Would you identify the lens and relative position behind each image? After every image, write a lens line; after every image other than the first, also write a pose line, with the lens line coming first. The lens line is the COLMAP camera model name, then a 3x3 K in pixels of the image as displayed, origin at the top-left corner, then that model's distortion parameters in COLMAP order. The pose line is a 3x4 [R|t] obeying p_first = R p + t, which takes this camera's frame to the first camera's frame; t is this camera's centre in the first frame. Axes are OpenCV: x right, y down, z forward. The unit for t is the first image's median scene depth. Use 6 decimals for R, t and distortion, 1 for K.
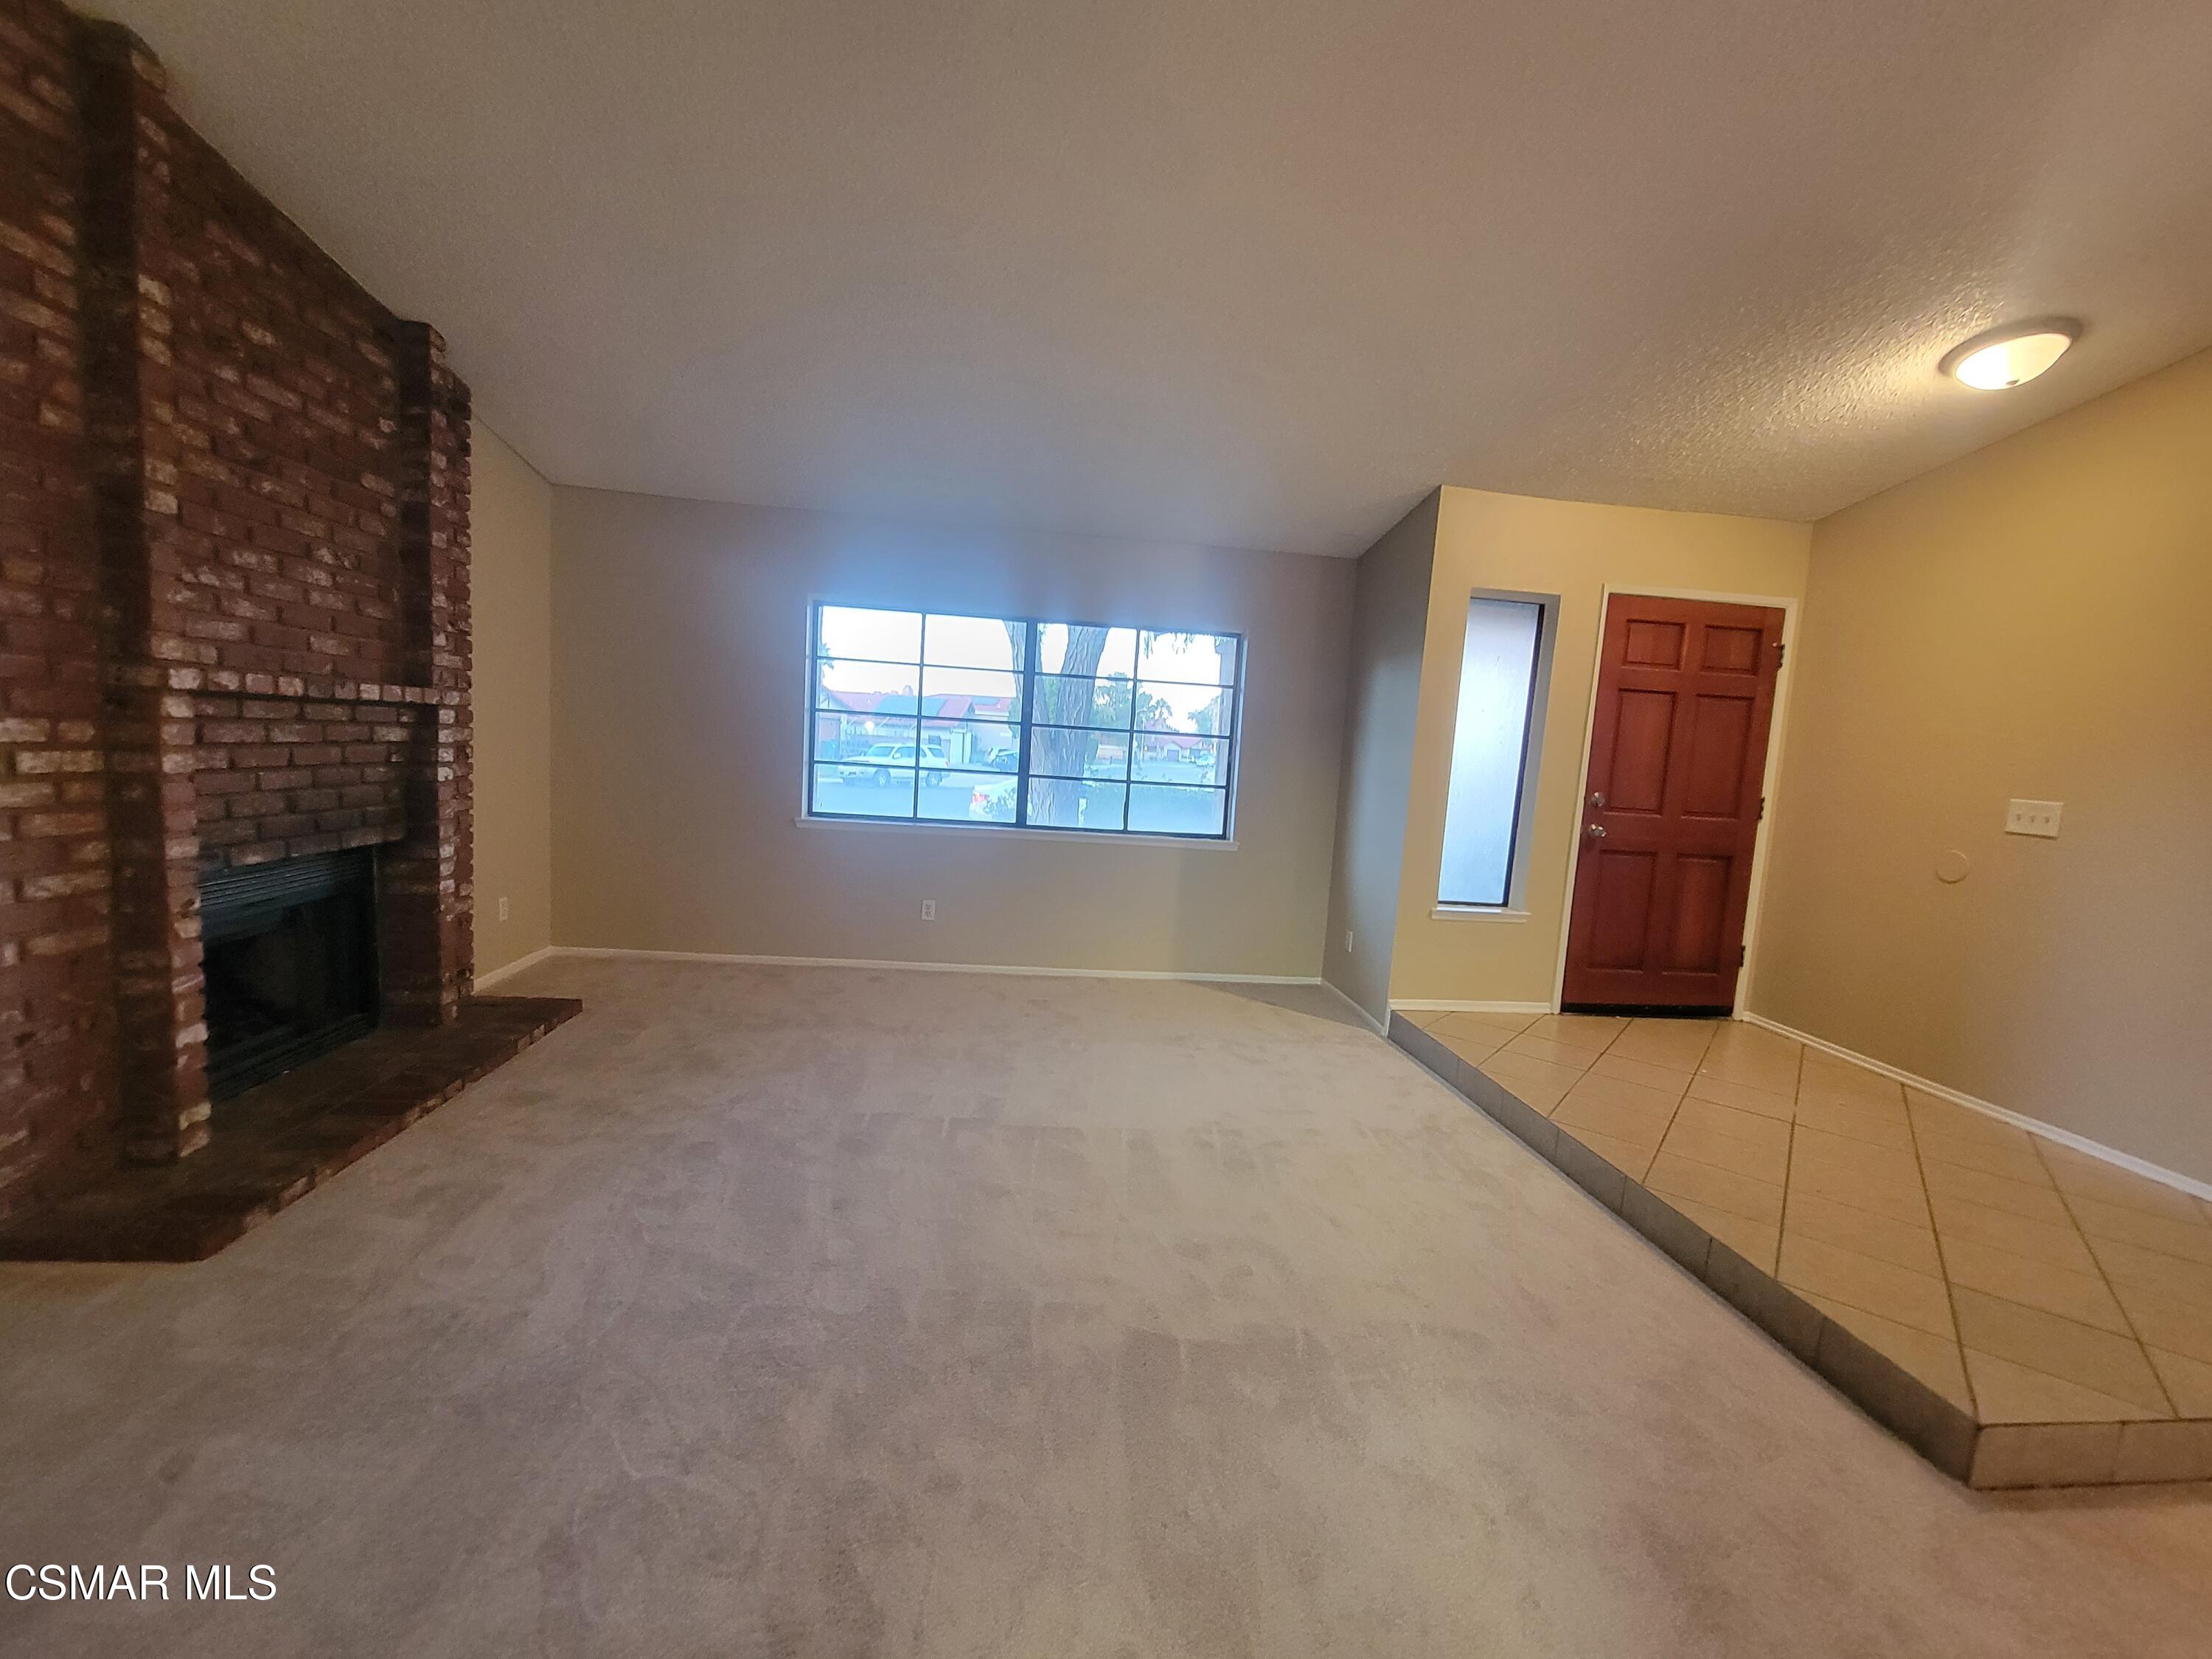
lens RADIAL K [[900.9, 0, 1092.9], [0, 900.9, 835.3], [0, 0, 1]] dist [-0.002693, -0.001506]
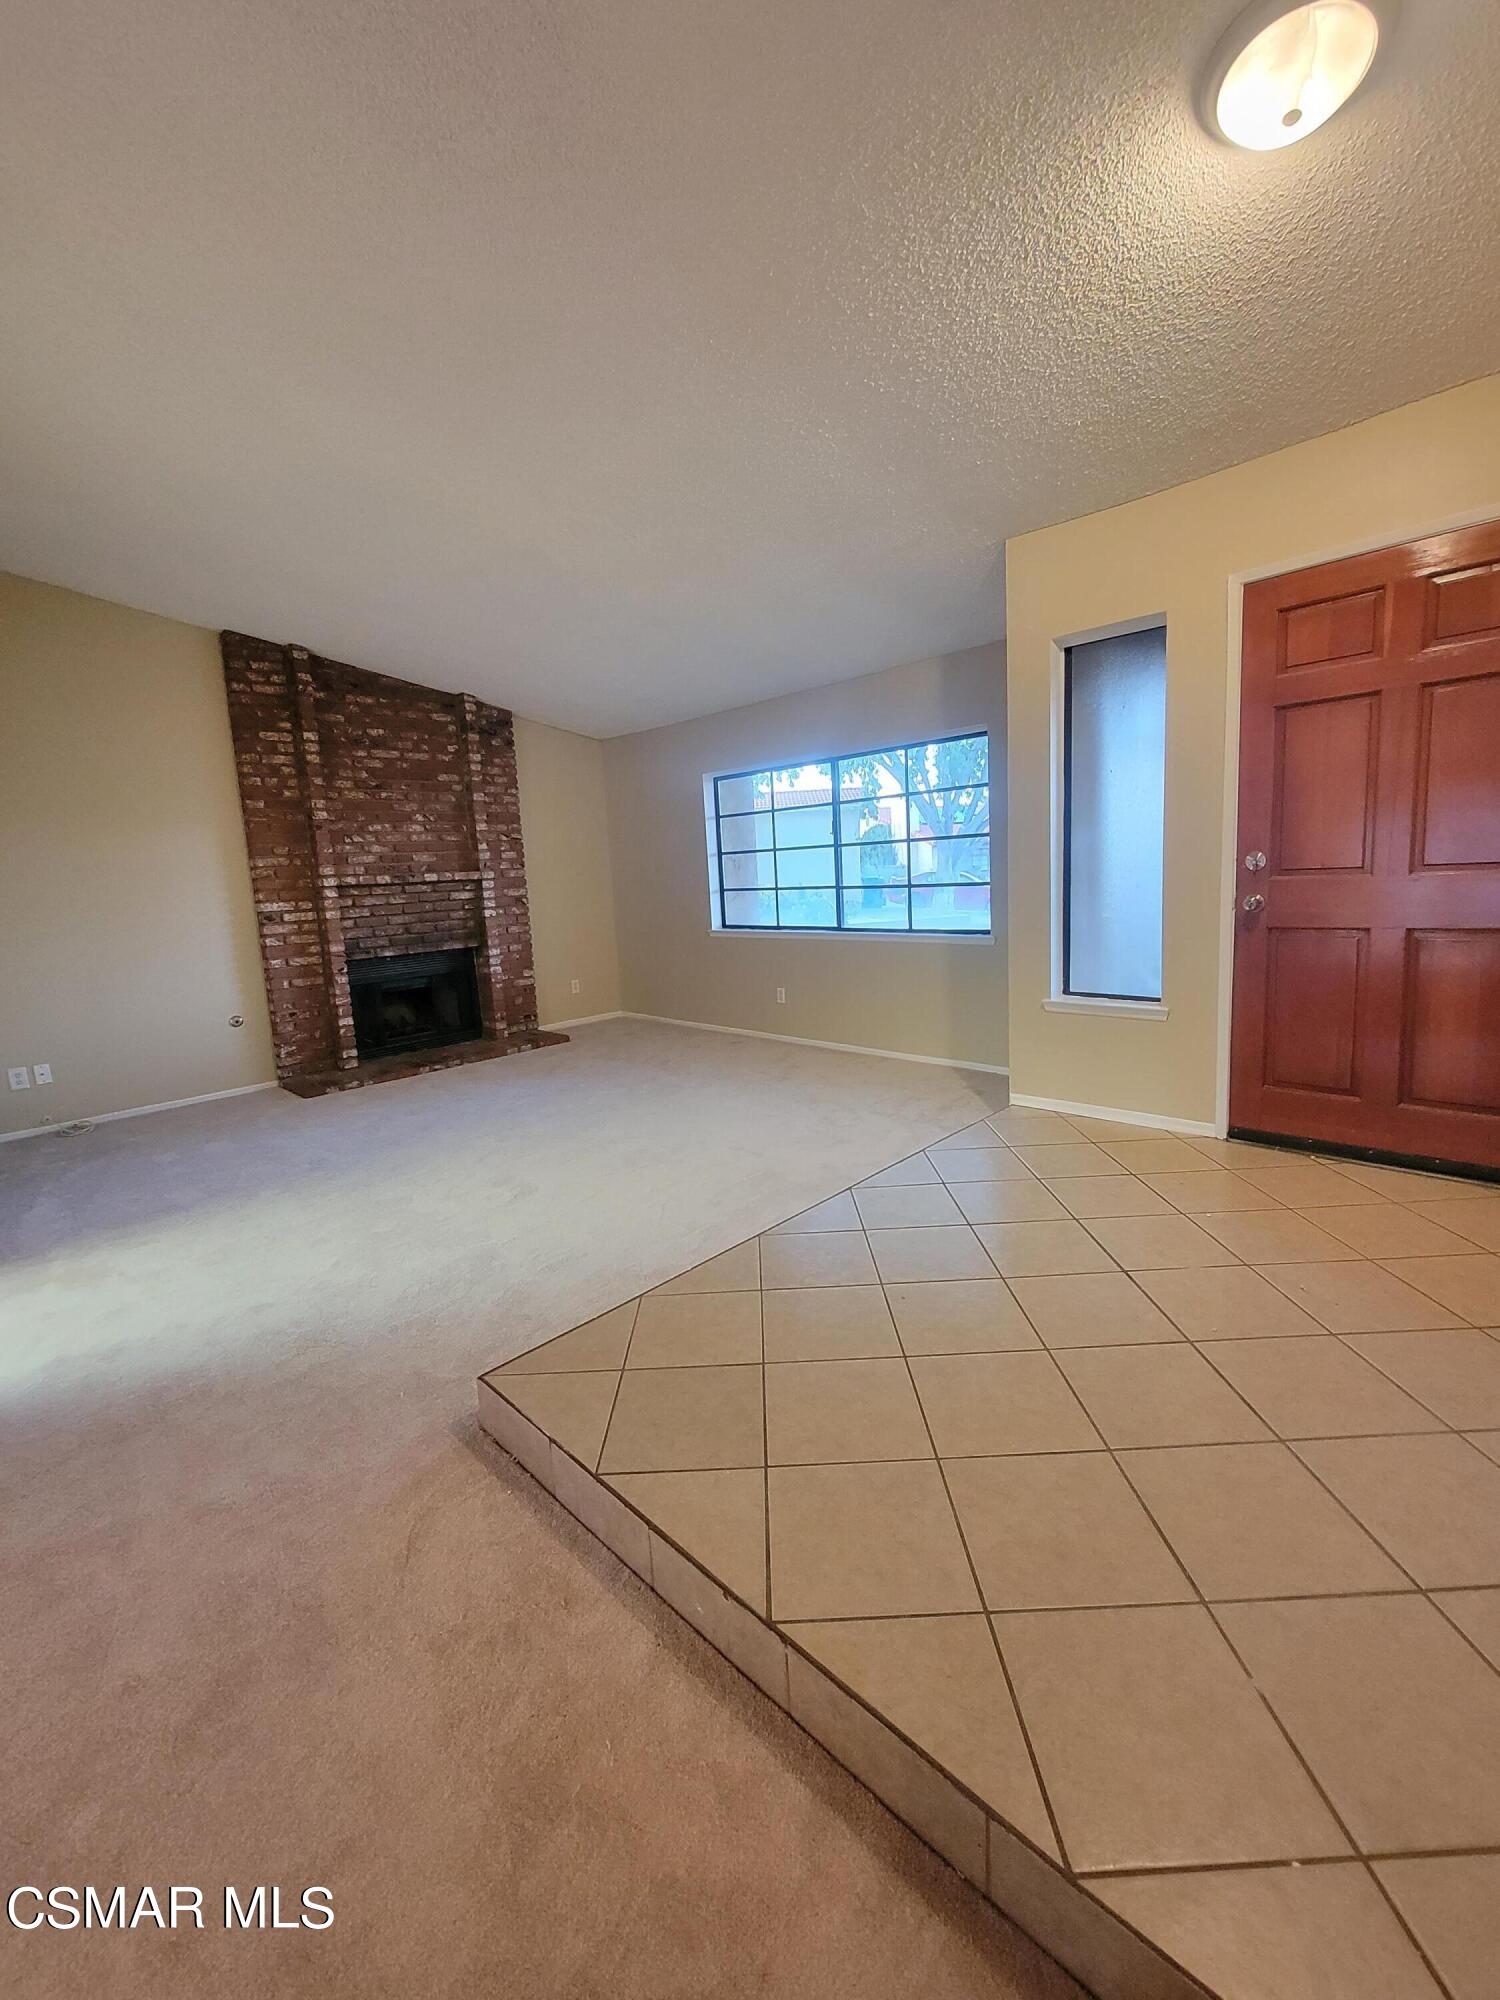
lens RADIAL K [[815.4, 0, 742.1], [0, 815.4, 984.1], [0, 0, 1]] dist [-0.002531, -0.002583]
pose [[0.625953, 0.011656, -0.779773, 1.330651], [0.013719, 0.999569, 0.025954, 0.063932], [0.779740, -0.026944, 0.625524, 0.381641]]
